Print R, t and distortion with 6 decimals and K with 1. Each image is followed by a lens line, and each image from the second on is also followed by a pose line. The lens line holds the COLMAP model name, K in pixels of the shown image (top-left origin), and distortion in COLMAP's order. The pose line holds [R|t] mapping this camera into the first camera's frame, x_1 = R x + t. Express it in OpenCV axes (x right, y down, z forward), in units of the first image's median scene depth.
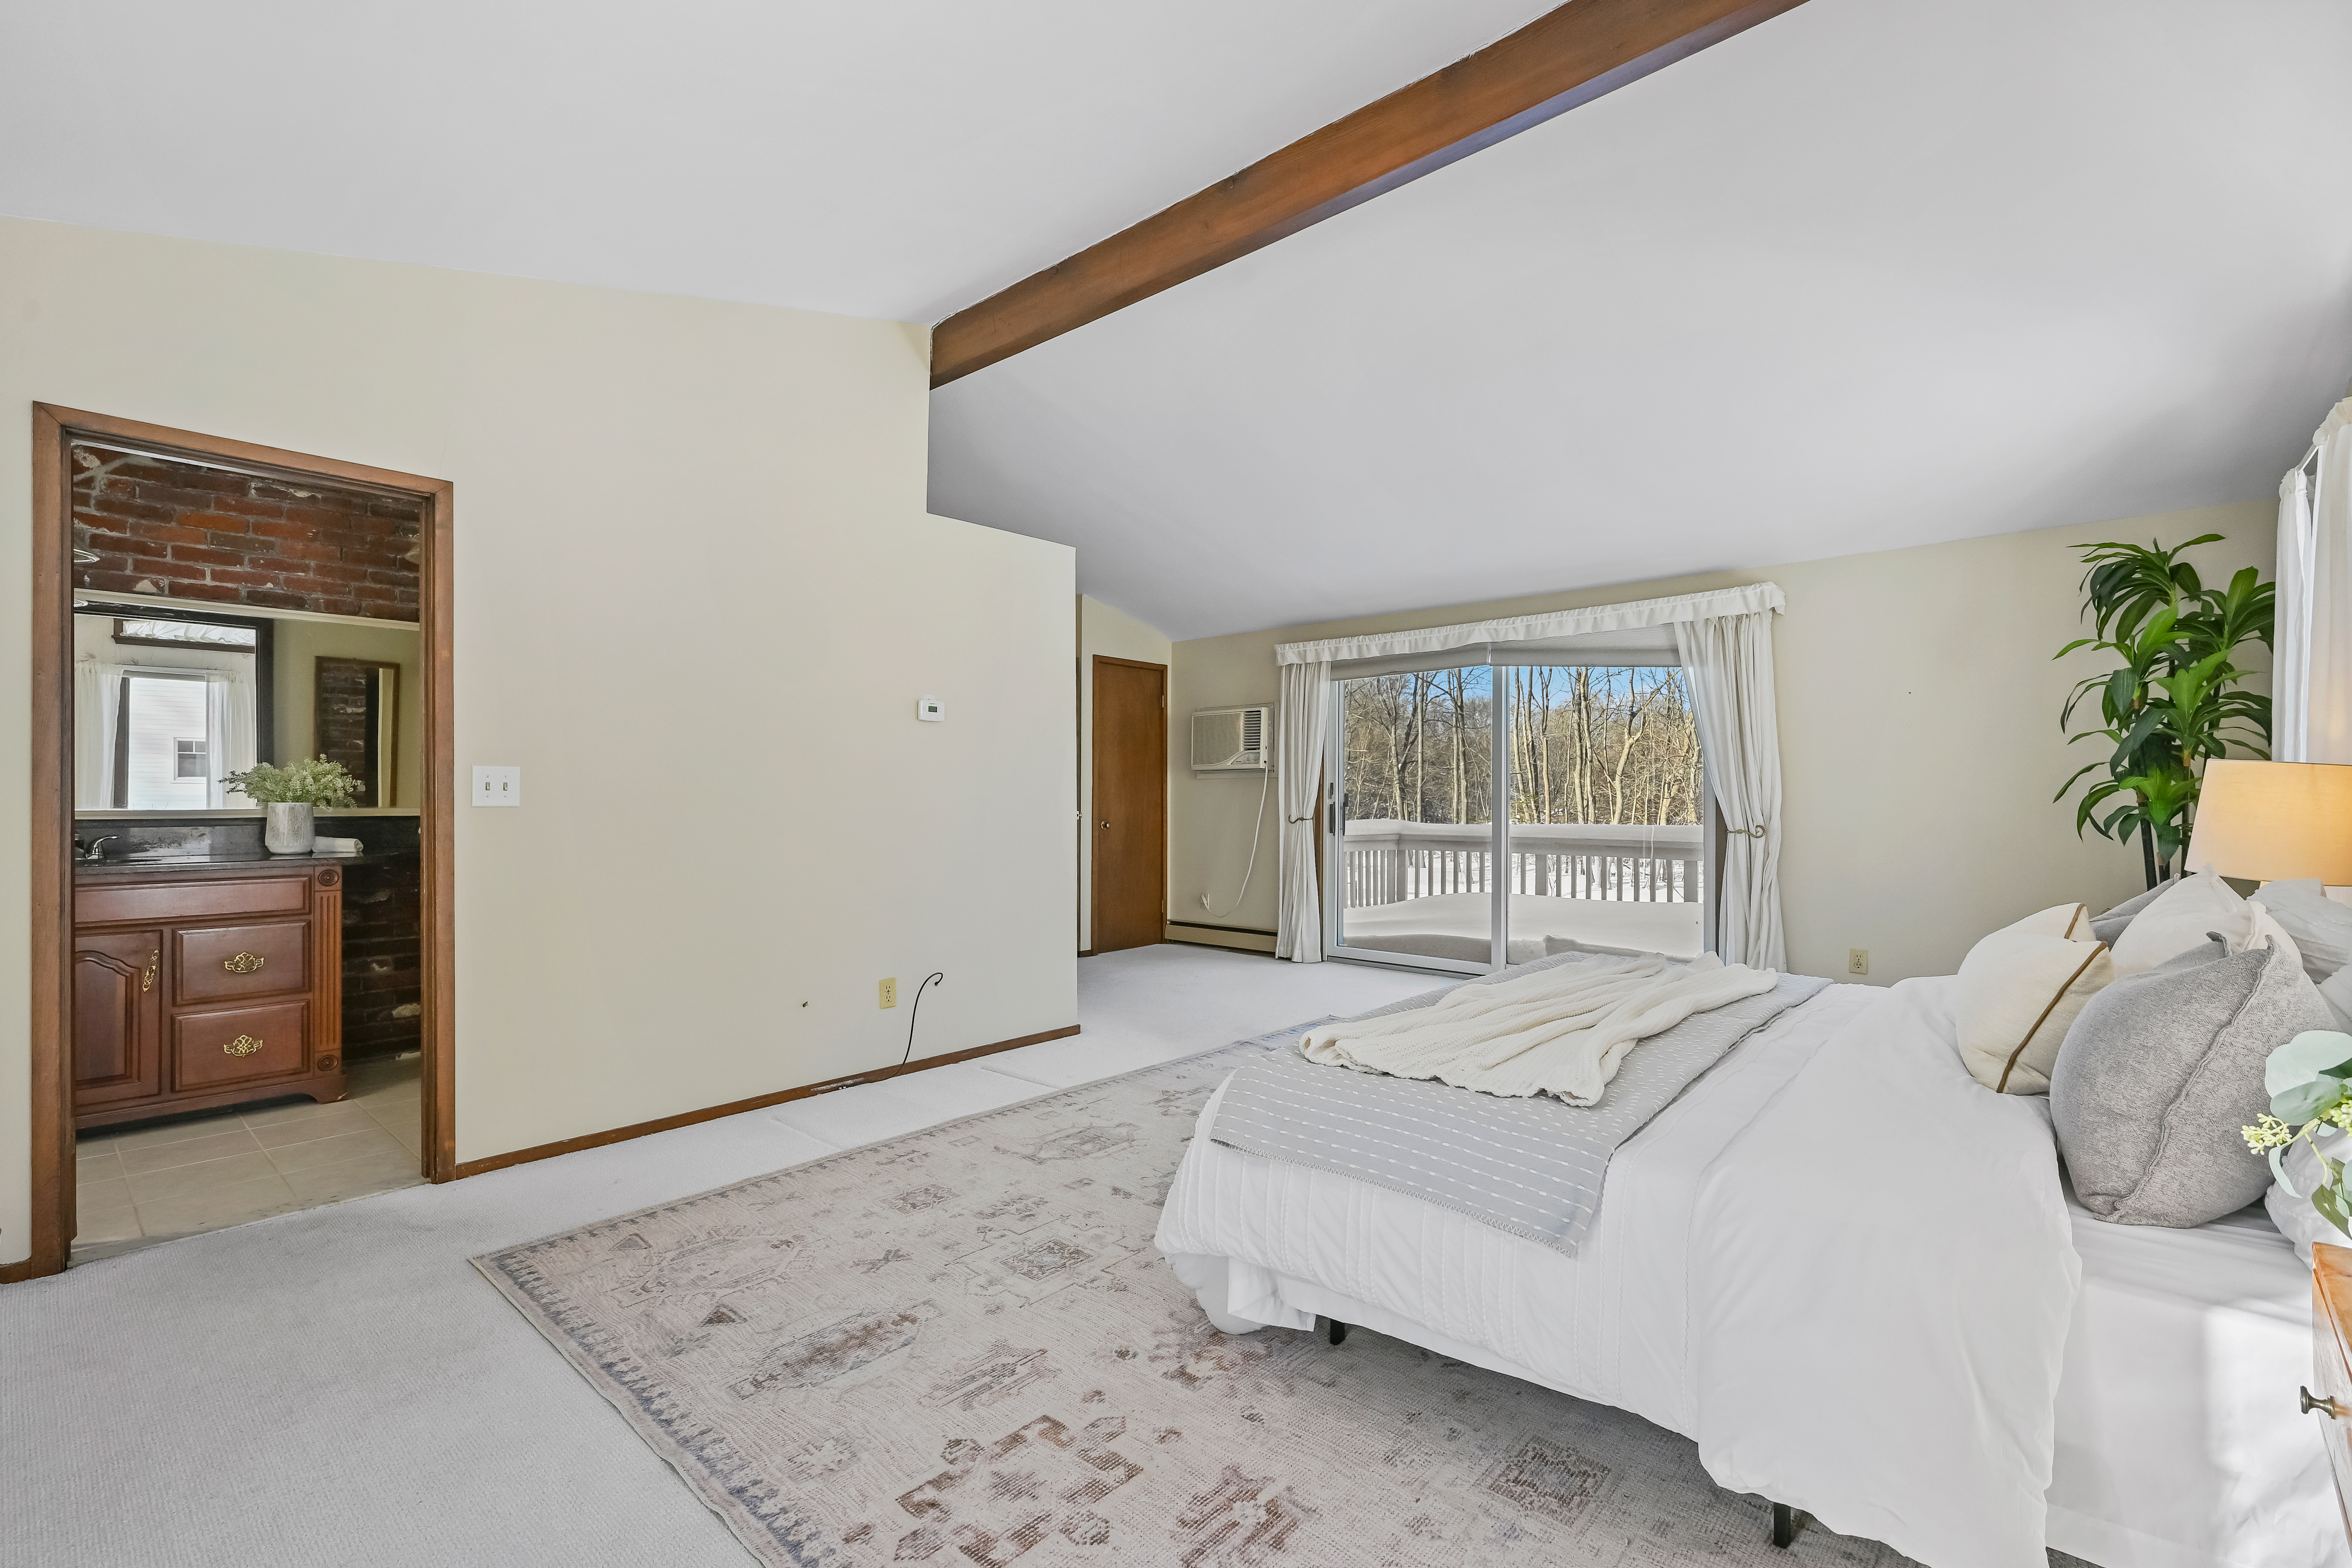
lens RADIAL K [[1031.4, 0, 1182.5], [0, 1031.4, 794.8], [0, 0, 1]] dist [-0.001288, 0.000803]
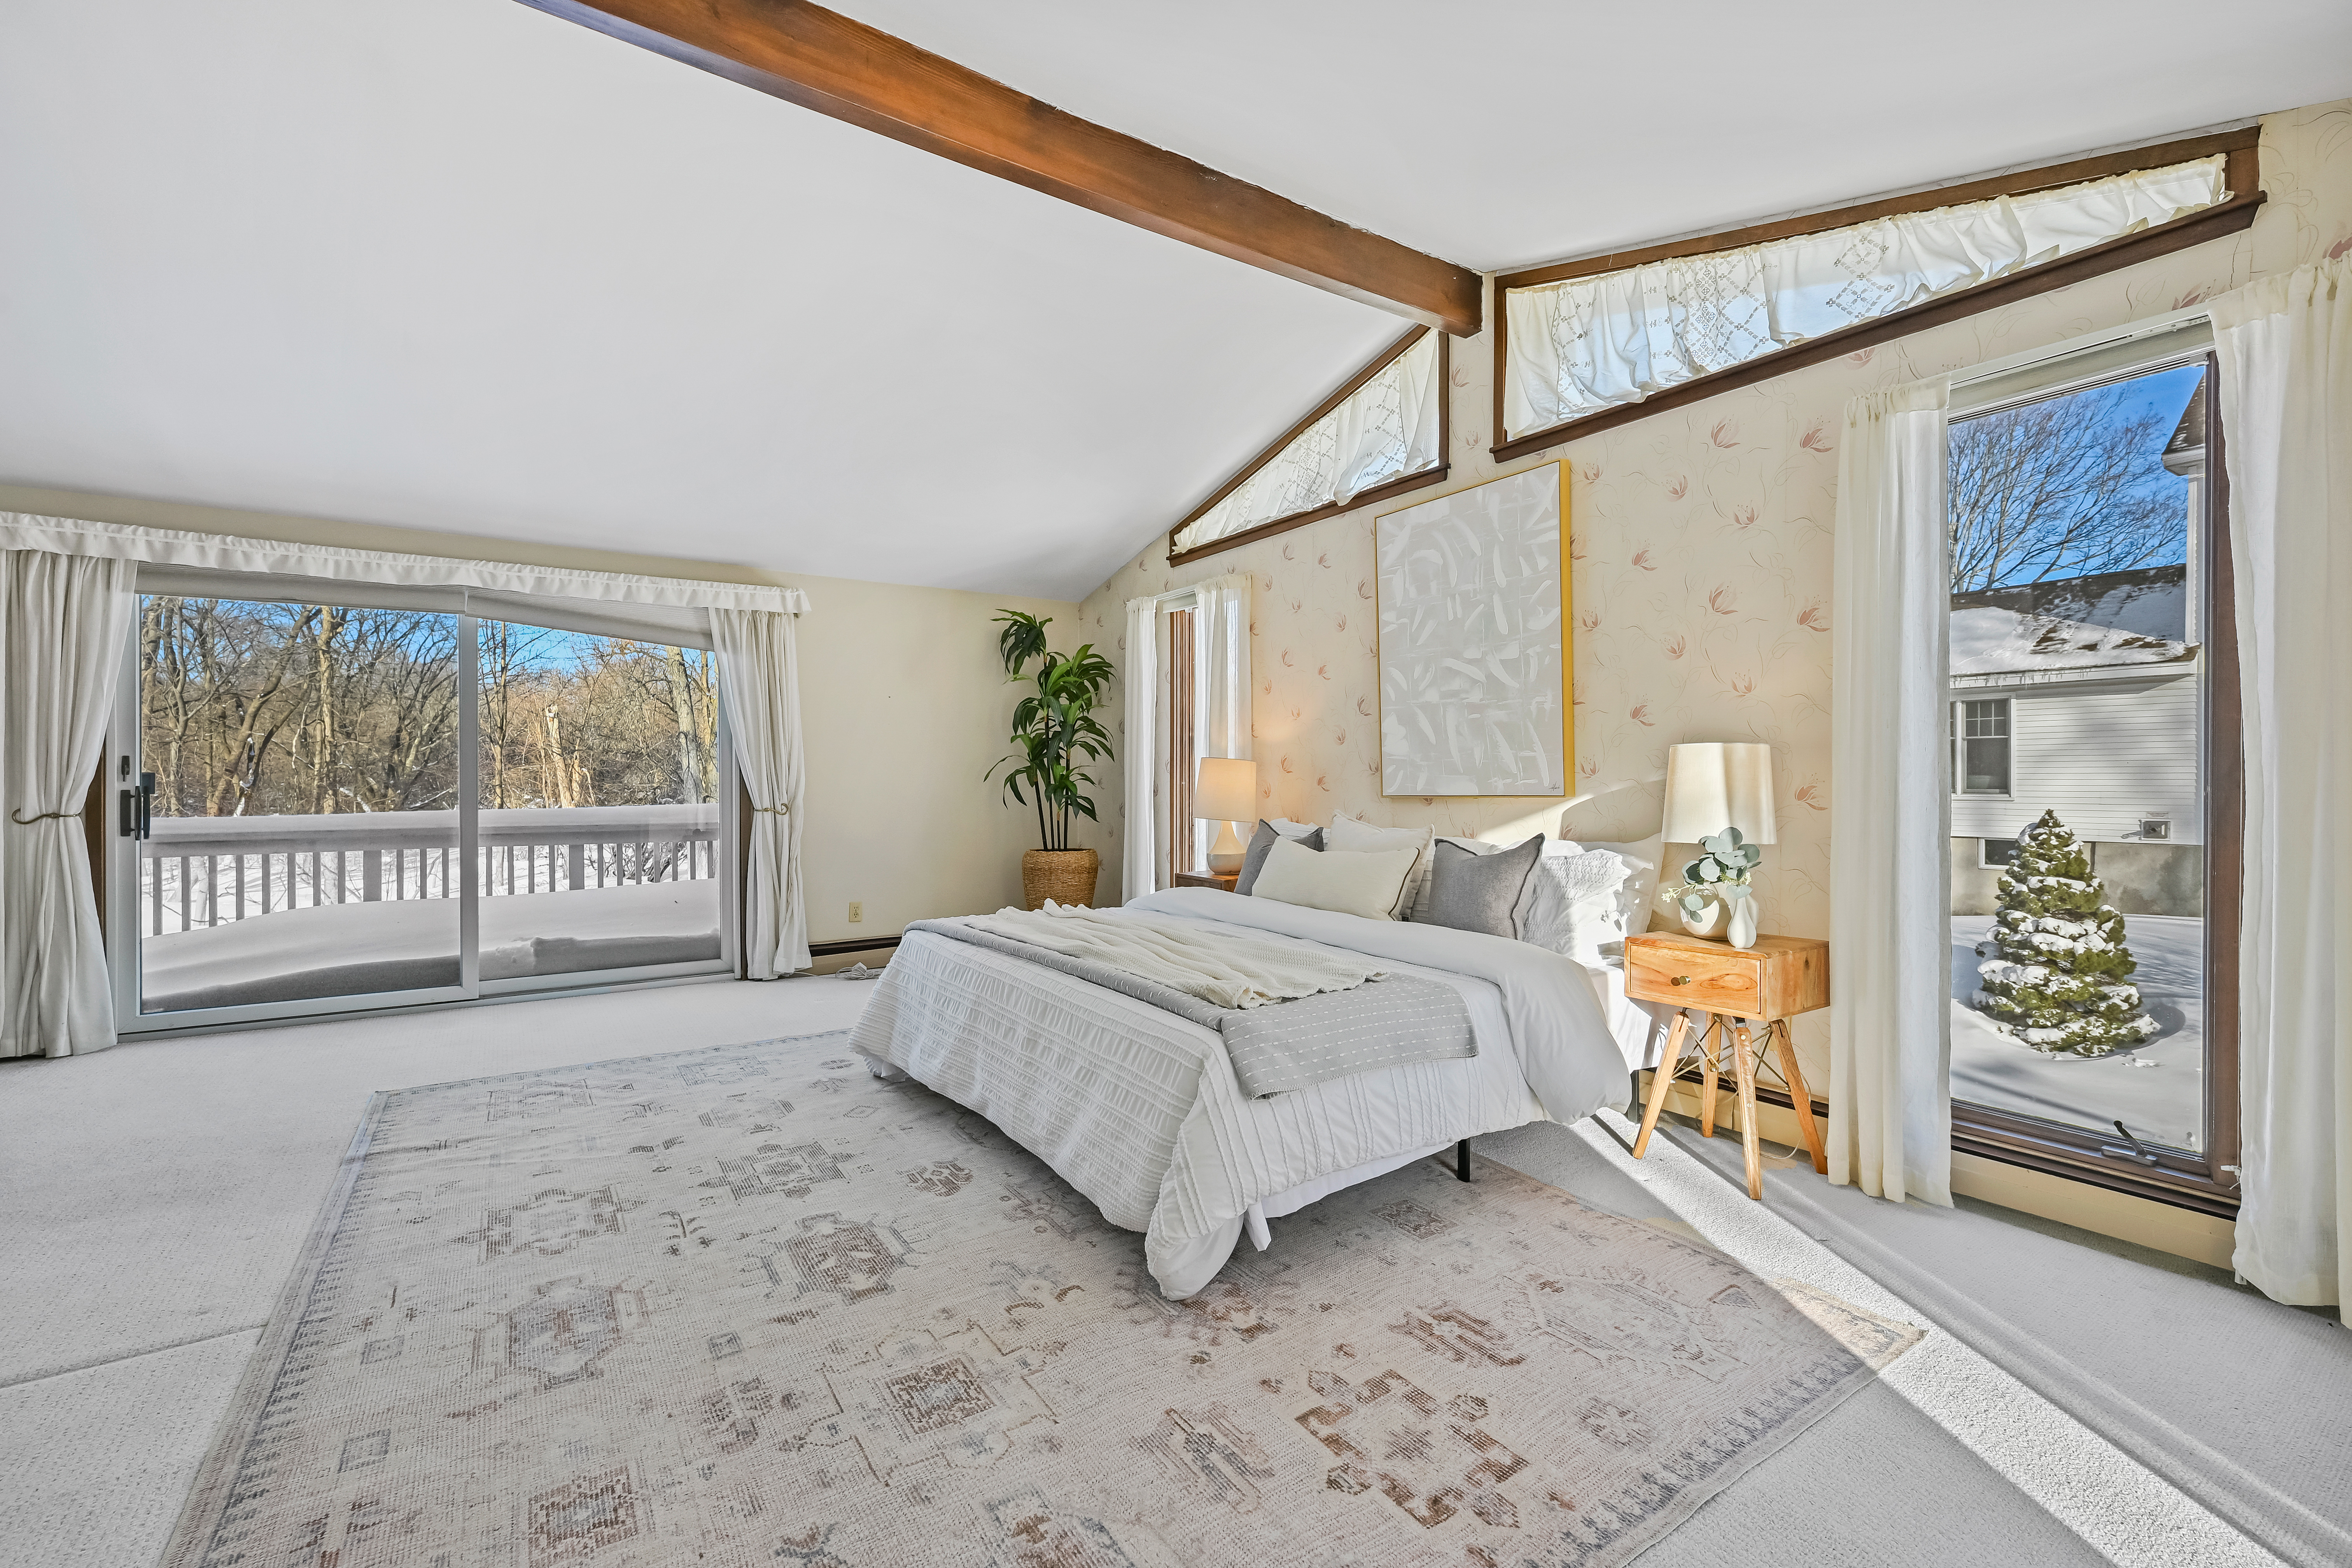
lens RADIAL K [[991.4, 0, 1188.8], [0, 991.4, 787.8], [0, 0, 1]] dist [-0.002191, -0.000131]
pose [[0.246442, -0.009647, 0.969110, -0.770565], [-0.001771, 0.999944, 0.010405, 0.001058], [-0.969156, -0.004280, 0.246411, 0.638434]]
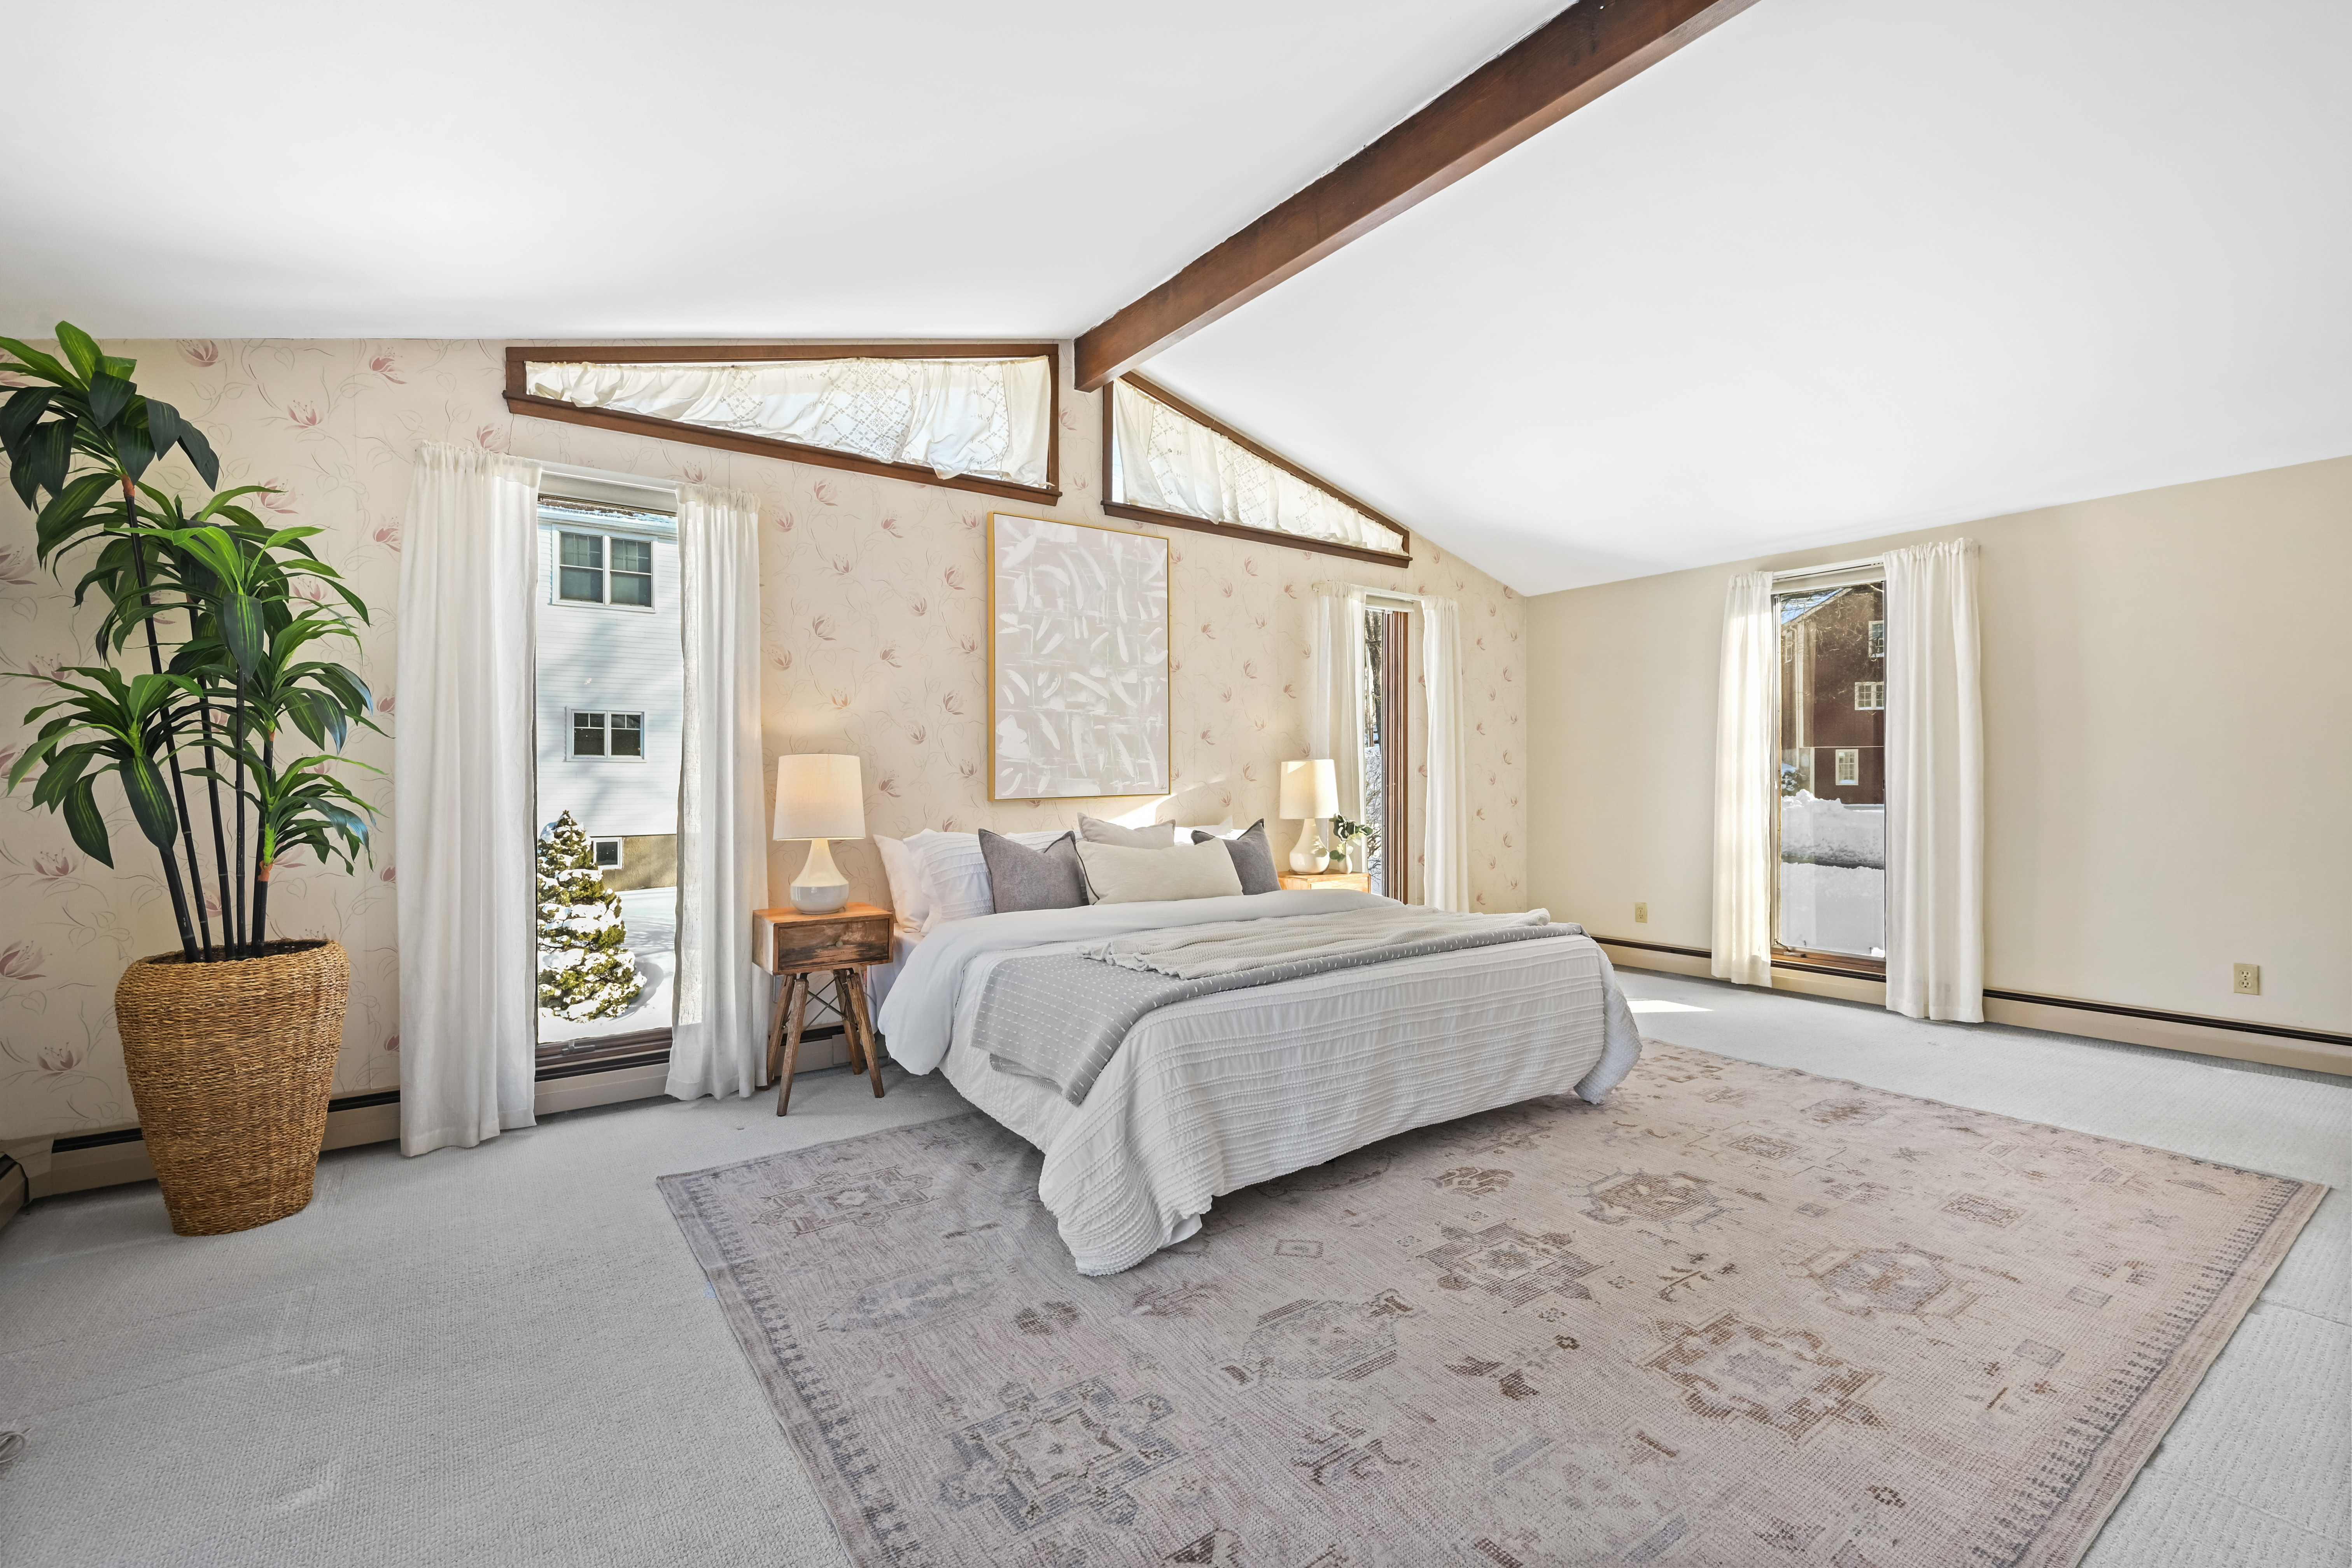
lens RADIAL K [[1031.4, 0, 1173.8], [0, 1031.4, 785.2], [0, 0, 1]] dist [-0.001288, 0.000803]
pose [[-0.974792, 0.002306, 0.223103, 0.284093], [0.003090, 0.999990, 0.003167, 0.003605], [-0.223094, 0.003777, -0.974790, 2.349123]]
